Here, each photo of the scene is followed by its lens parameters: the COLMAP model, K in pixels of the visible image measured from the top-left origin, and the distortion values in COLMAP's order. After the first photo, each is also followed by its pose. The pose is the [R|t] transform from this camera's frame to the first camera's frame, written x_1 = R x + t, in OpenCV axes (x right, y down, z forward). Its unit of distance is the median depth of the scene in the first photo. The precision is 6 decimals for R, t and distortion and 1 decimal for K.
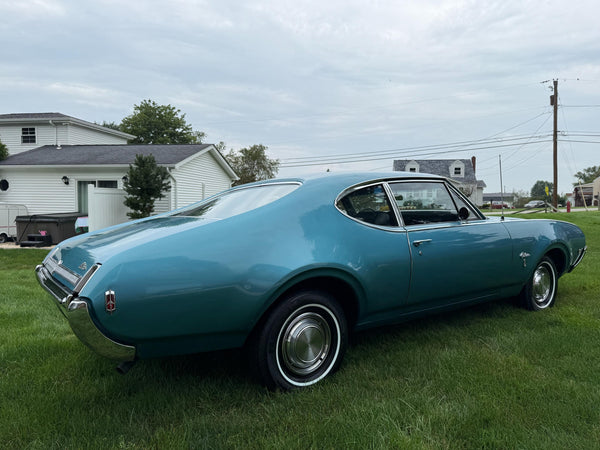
lens RADIAL K [[419.8, 0, 301.2], [0, 419.8, 229.0], [0, 0, 1]] dist [0.073526, -0.073912]
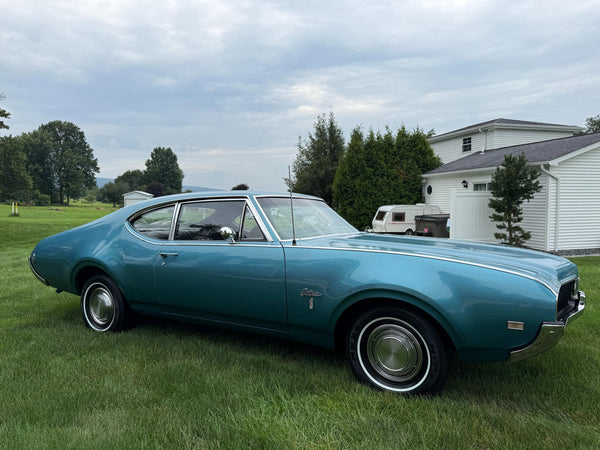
lens RADIAL K [[419.8, 0, 301.2], [0, 419.8, 229.0], [0, 0, 1]] dist [0.073526, -0.073912]
pose [[0.425279, 0.056280, -0.903311, 0.288302], [-0.050089, 0.997999, 0.038597, -0.019916], [0.903675, 0.028831, 0.427247, 0.158382]]
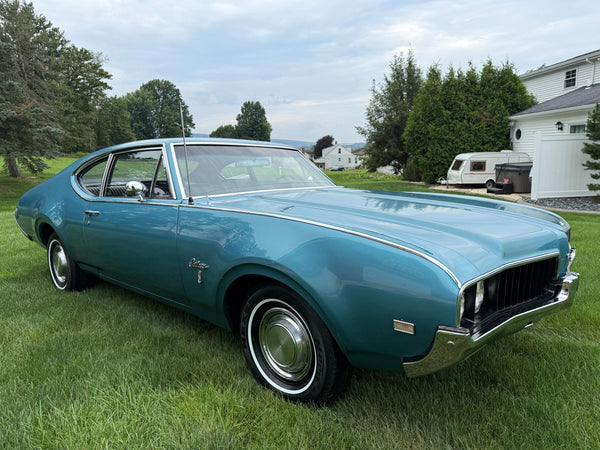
lens RADIAL K [[423.2, 0, 299.7], [0, 423.2, 227.4], [0, 0, 1]] dist [0.023017, -0.034680]
pose [[0.224038, 0.160806, -0.961223, 0.274668], [-0.033644, 0.986982, 0.157273, -0.022503], [0.974000, -0.002896, 0.226531, 0.244042]]
